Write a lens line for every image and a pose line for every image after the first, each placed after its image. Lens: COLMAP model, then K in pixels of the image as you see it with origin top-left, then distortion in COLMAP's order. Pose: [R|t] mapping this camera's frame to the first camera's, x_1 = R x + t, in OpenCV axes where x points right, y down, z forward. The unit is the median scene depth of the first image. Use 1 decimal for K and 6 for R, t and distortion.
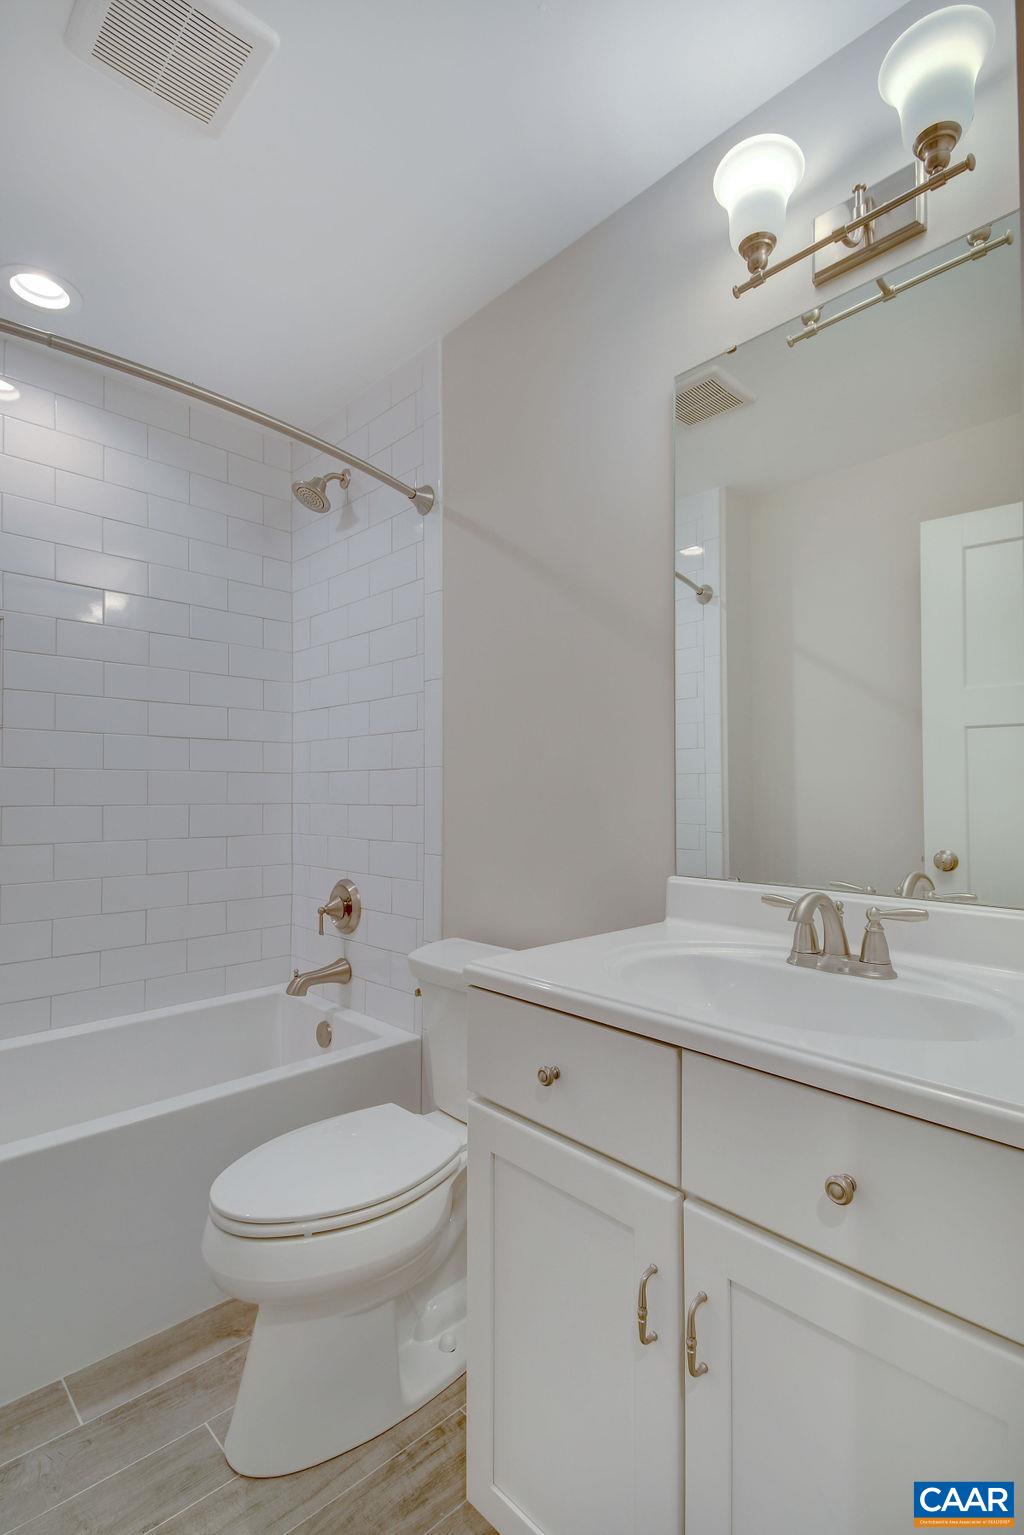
lens RADIAL K [[743.7, 0, 512.0], [0, 743.7, 767.5], [0, 0, 1]] dist [0.002371, -0.000120]
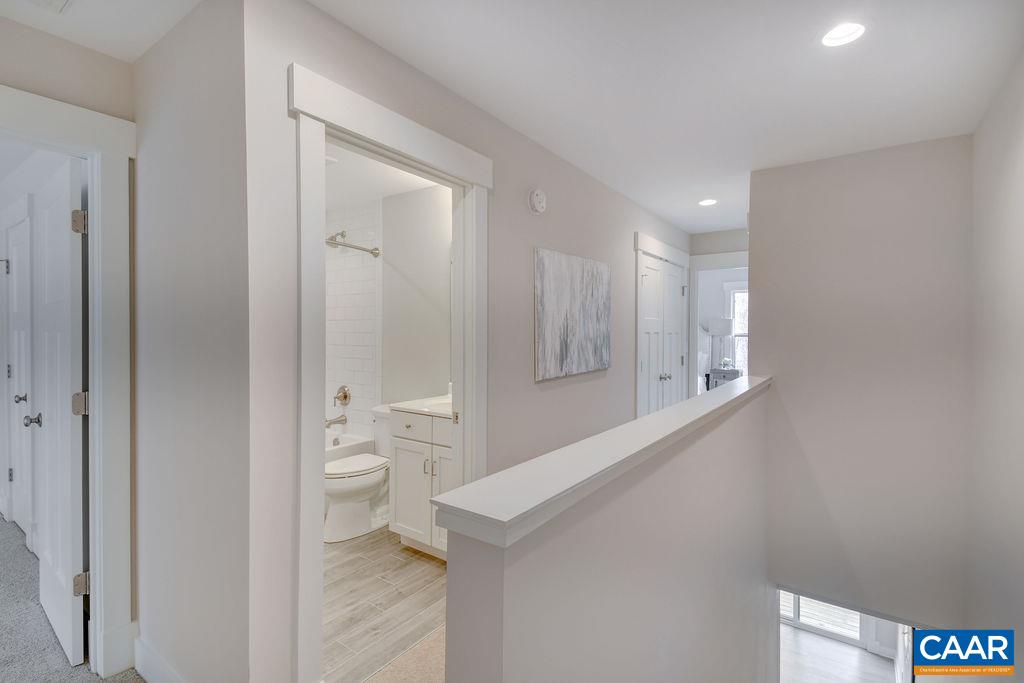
lens RADIAL K [[496.1, 0, 511.4], [0, 496.1, 336.0], [0, 0, 1]] dist [0.002371, -0.000120]
pose [[0.984617, 0.006538, 0.174604, 0.064310], [-0.014373, 0.998944, 0.043646, -0.130929], [-0.174134, -0.045484, 0.983671, -0.964518]]
